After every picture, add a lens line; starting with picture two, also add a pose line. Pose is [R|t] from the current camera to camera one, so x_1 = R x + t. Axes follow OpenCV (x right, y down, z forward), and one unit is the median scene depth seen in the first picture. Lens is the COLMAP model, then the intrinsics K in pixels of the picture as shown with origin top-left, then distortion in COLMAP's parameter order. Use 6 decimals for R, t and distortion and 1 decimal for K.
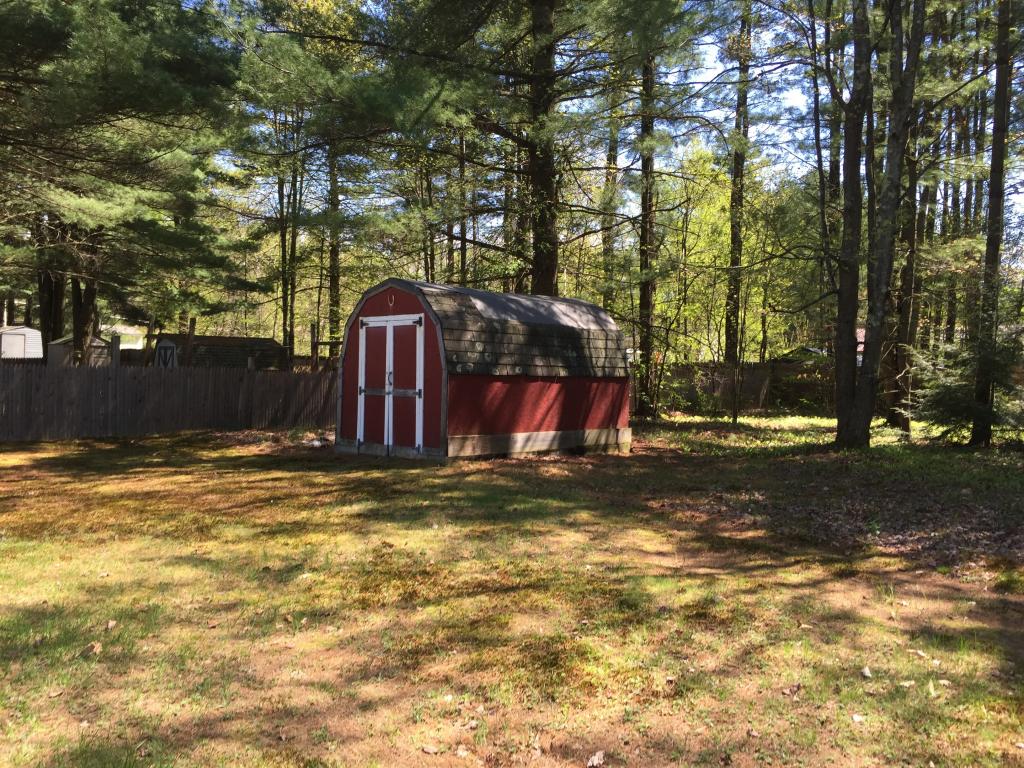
lens RADIAL K [[847.3, 0, 517.0], [0, 847.3, 386.6], [0, 0, 1]] dist [0.071823, -0.084980]
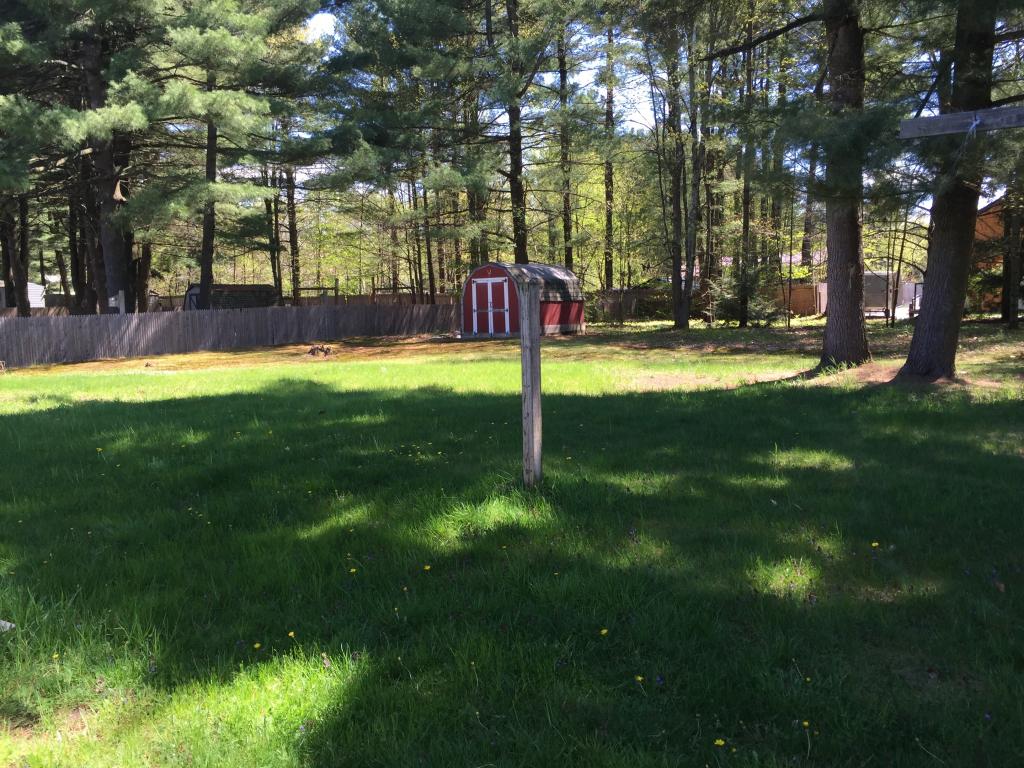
lens RADIAL K [[824.9, 0, 513.5], [0, 824.9, 380.3], [0, 0, 1]] dist [0.018136, 0.004767]
pose [[0.987141, -0.054627, 0.150229, -0.430973], [0.042792, 0.995802, 0.080917, 0.016804], [-0.154019, -0.073448, 0.985334, -1.250374]]
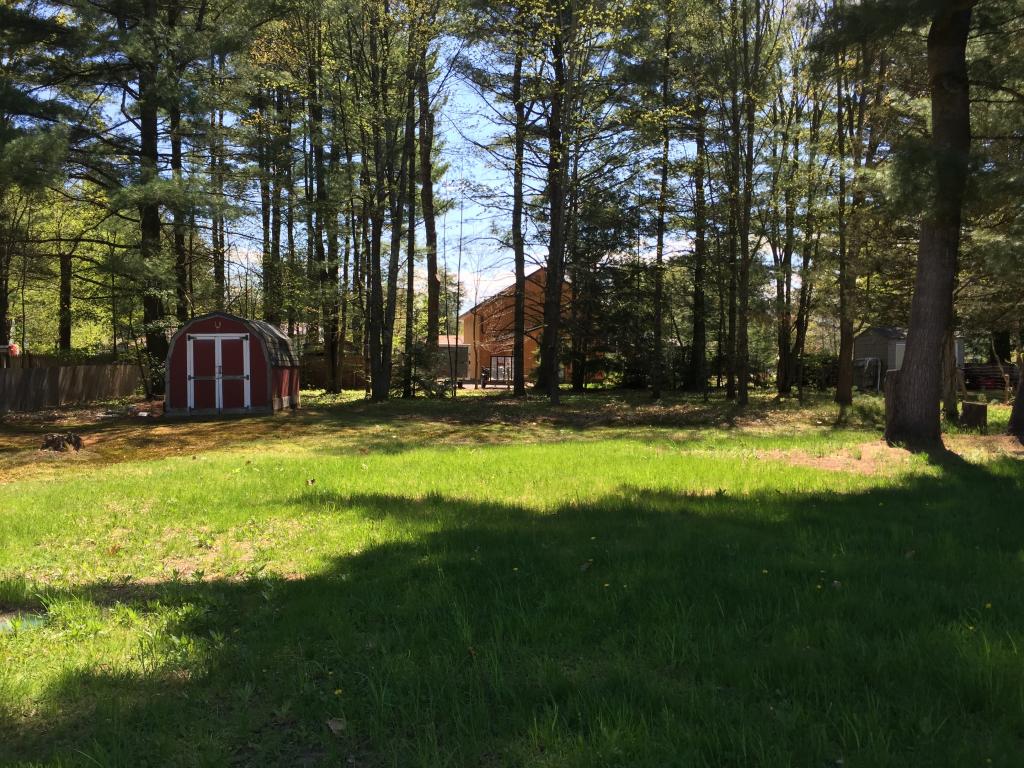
lens RADIAL K [[847.3, 0, 515.1], [0, 847.3, 380.4], [0, 0, 1]] dist [0.071823, -0.084980]
pose [[0.645067, -0.039173, 0.763121, -1.063953], [0.033050, 0.999181, 0.023353, -0.008317], [-0.763411, 0.010157, 0.645834, -0.574792]]
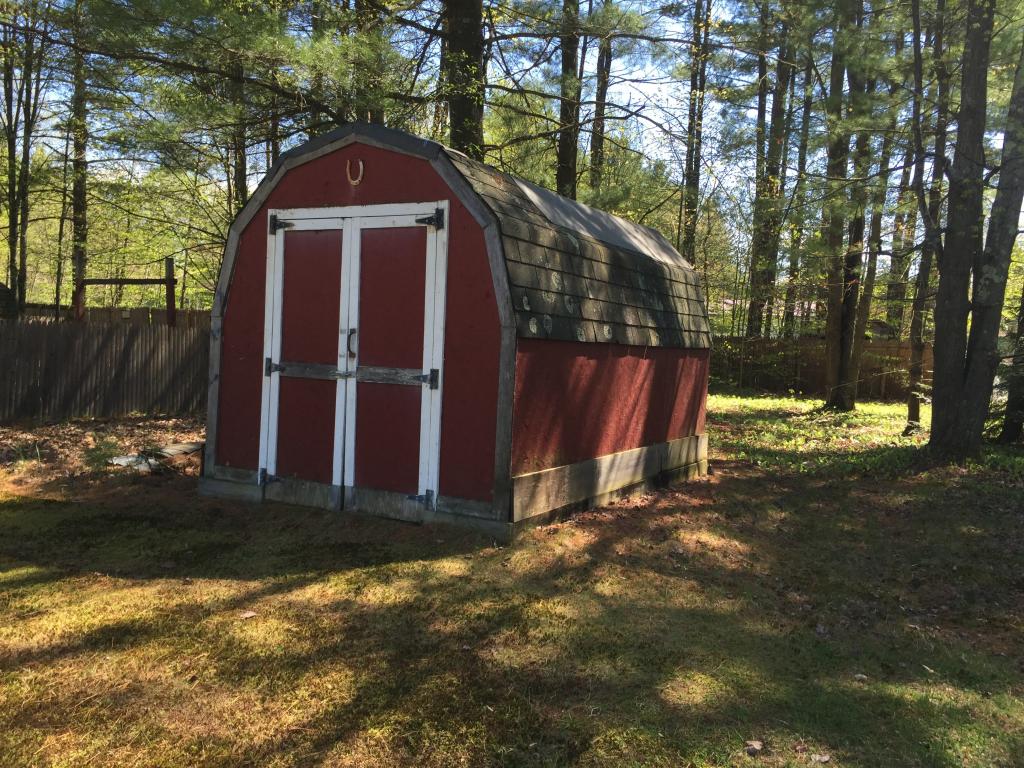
lens RADIAL K [[847.3, 0, 509.5], [0, 847.3, 379.6], [0, 0, 1]] dist [0.071823, -0.084980]
pose [[0.963376, 0.012003, 0.267884, -0.184577], [-0.021520, 0.999236, 0.032621, -0.006425], [-0.267288, -0.037191, 0.962899, 0.515606]]
